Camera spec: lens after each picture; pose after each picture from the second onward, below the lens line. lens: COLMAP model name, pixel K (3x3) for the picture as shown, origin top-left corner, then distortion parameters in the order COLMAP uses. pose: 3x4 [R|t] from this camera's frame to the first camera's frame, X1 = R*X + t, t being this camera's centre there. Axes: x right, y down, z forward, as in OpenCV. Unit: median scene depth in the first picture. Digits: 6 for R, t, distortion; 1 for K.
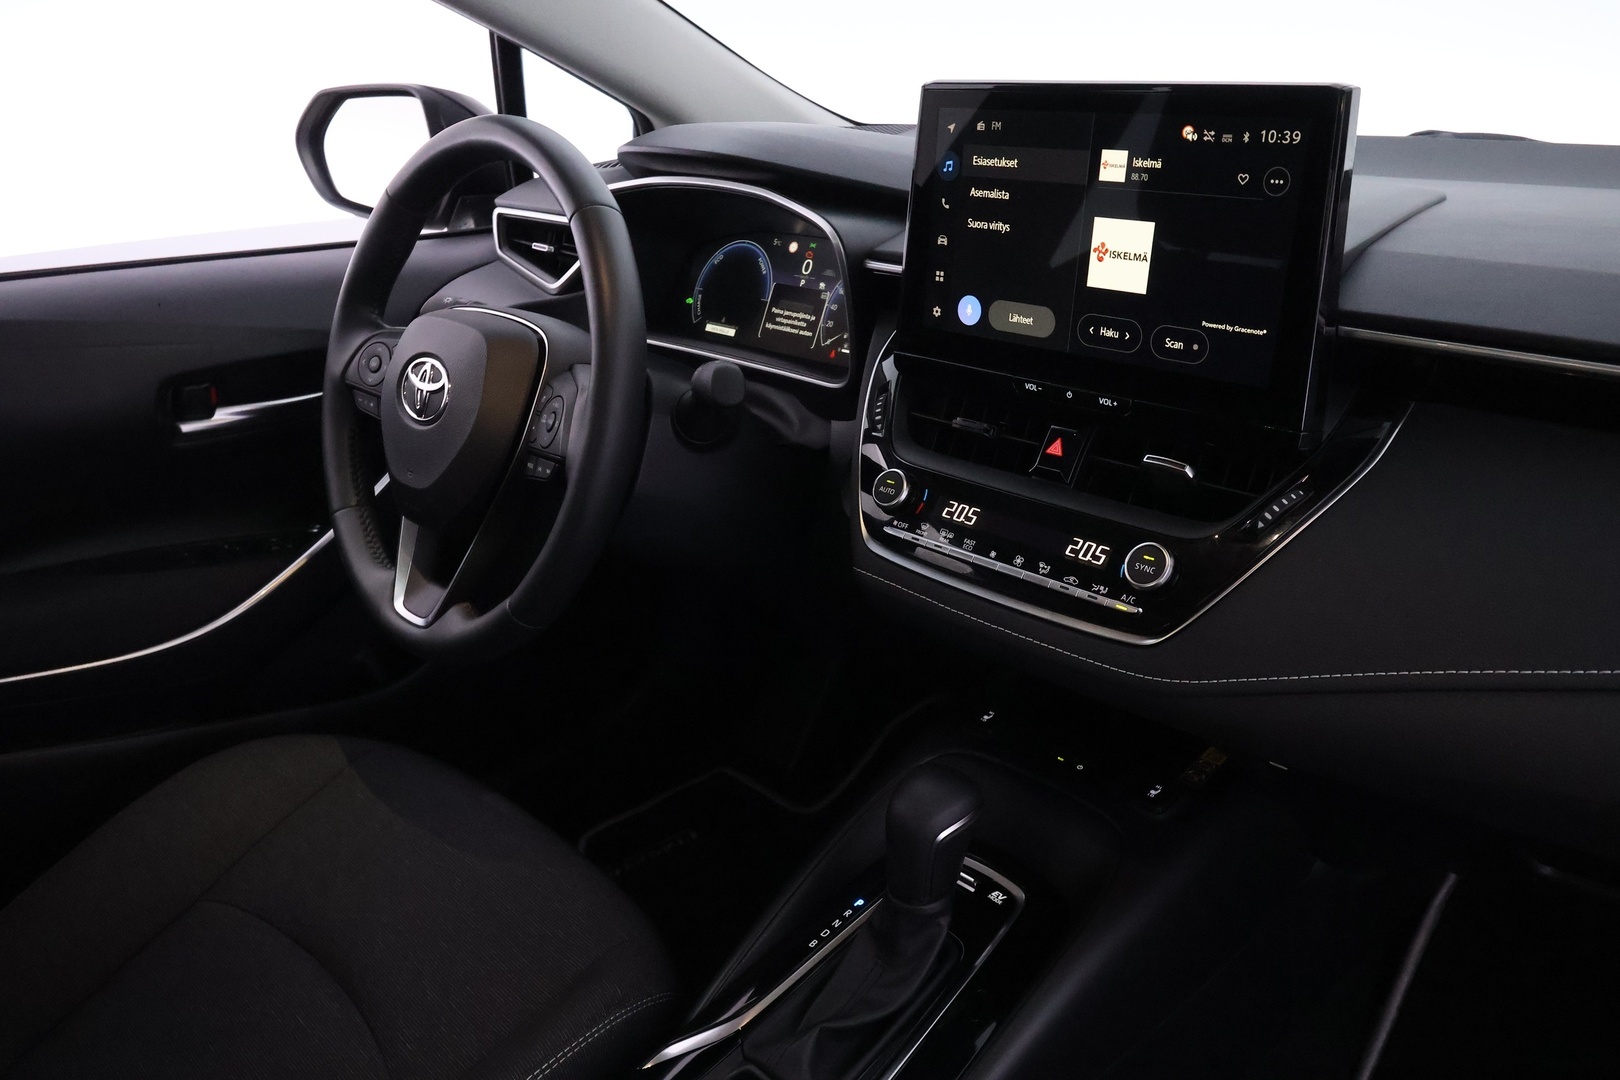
lens RADIAL K [[1281.1, 0, 810.0], [0, 1281.1, 540.0], [0, 0, 1]] dist [-0.009420, 0.001584]
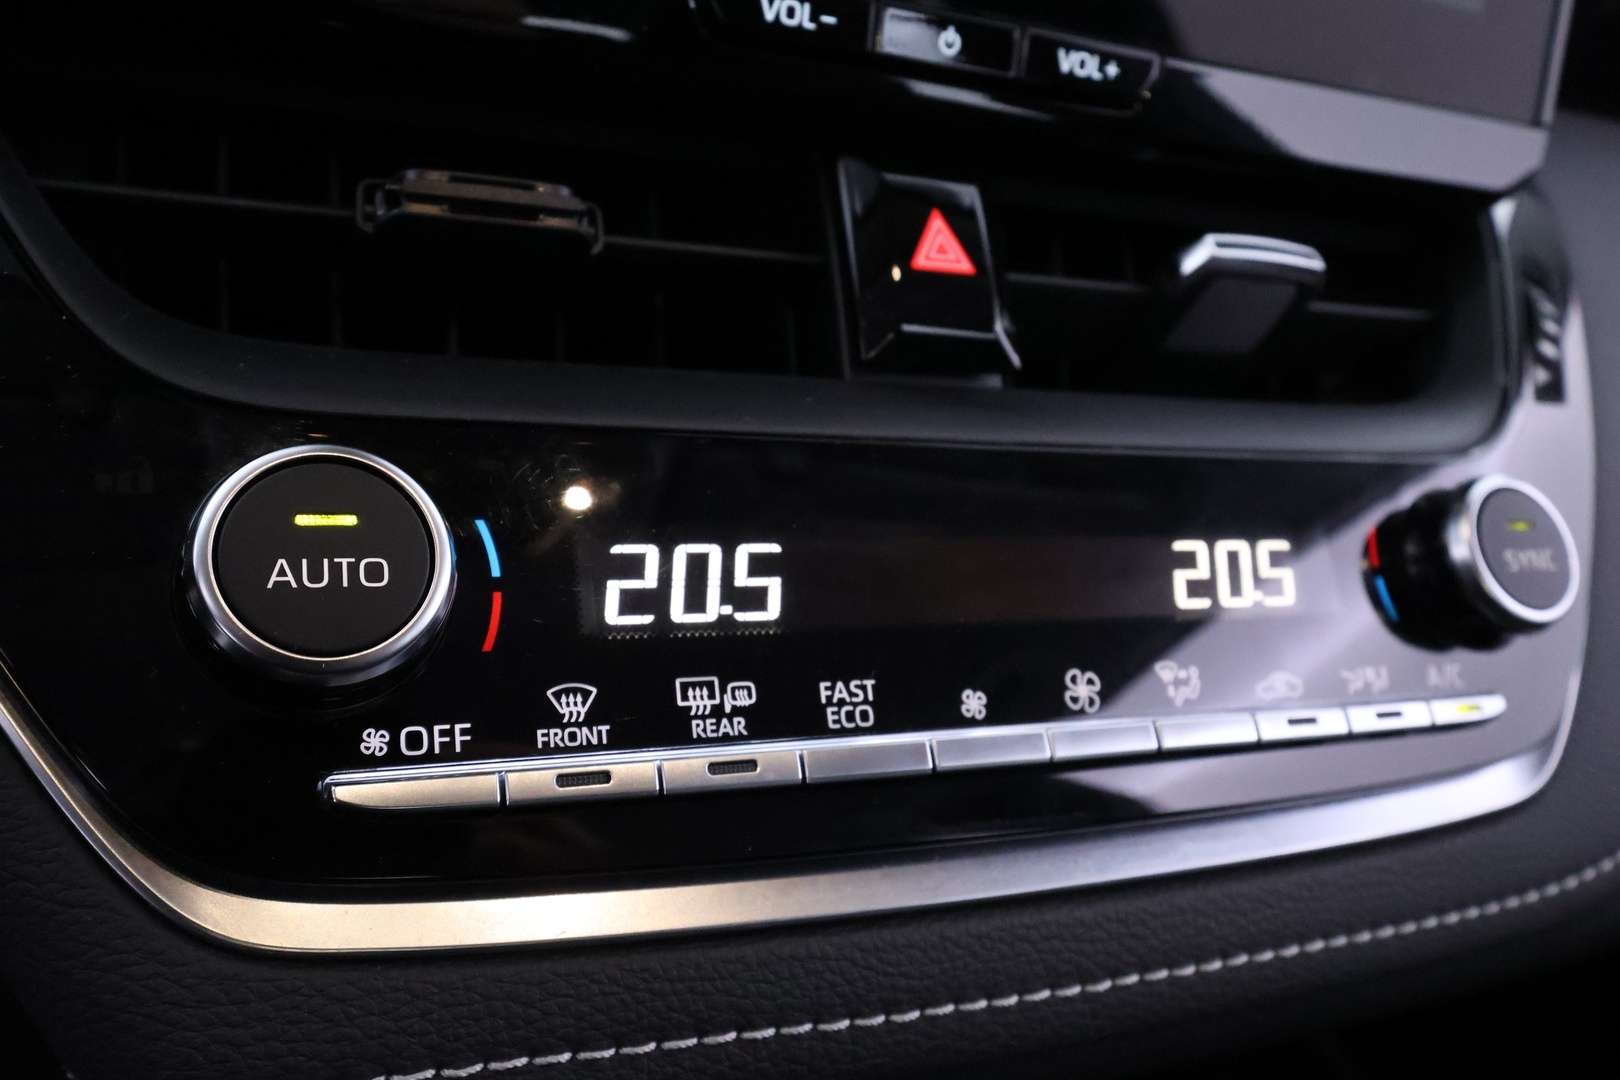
lens RADIAL K [[1297.1, 0, 810.0], [0, 1297.1, 540.0], [0, 0, 1]] dist [-0.005960, -0.001196]
pose [[0.351317, -0.211279, 0.912106, -0.080847], [0.211541, 0.966925, 0.142498, -0.060767], [-0.912045, 0.142886, 0.384392, 0.987186]]
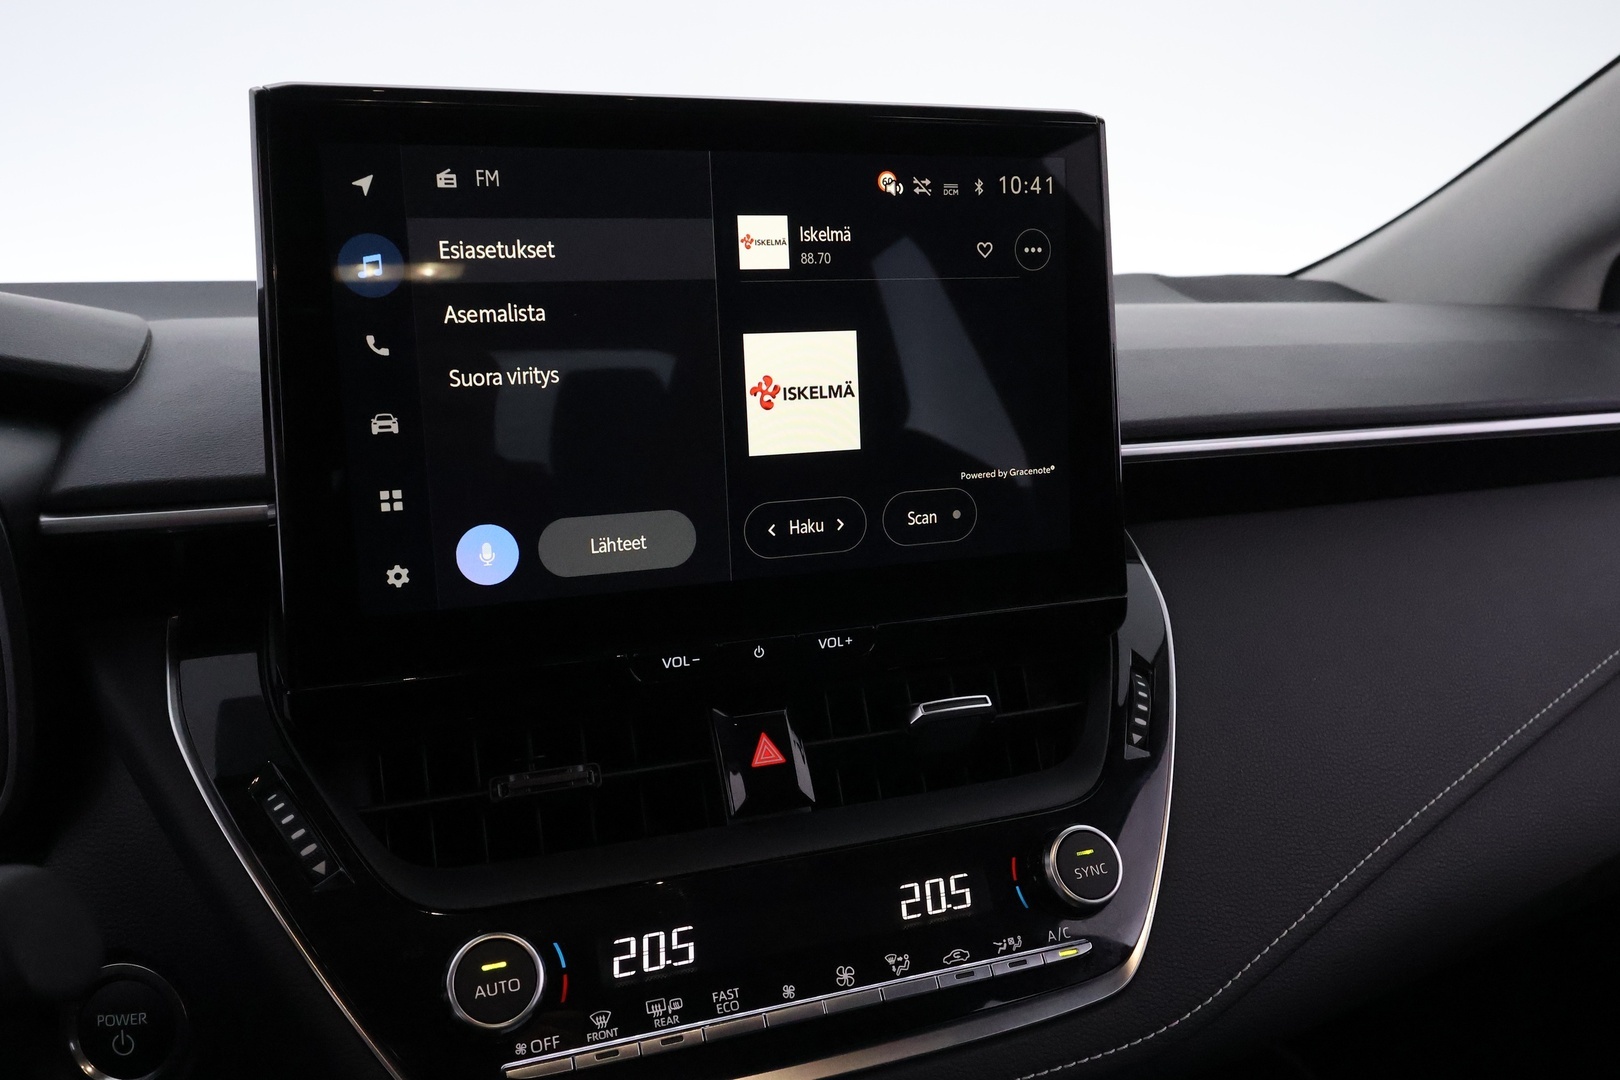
lens RADIAL K [[1281.1, 0, 810.0], [0, 1281.1, 540.0], [0, 0, 1]] dist [-0.009420, 0.001584]
pose [[0.398692, -0.185854, 0.898055, -0.287946], [0.331330, 0.942298, 0.047916, -0.187417], [-0.855140, 0.278449, 0.437266, 0.766444]]
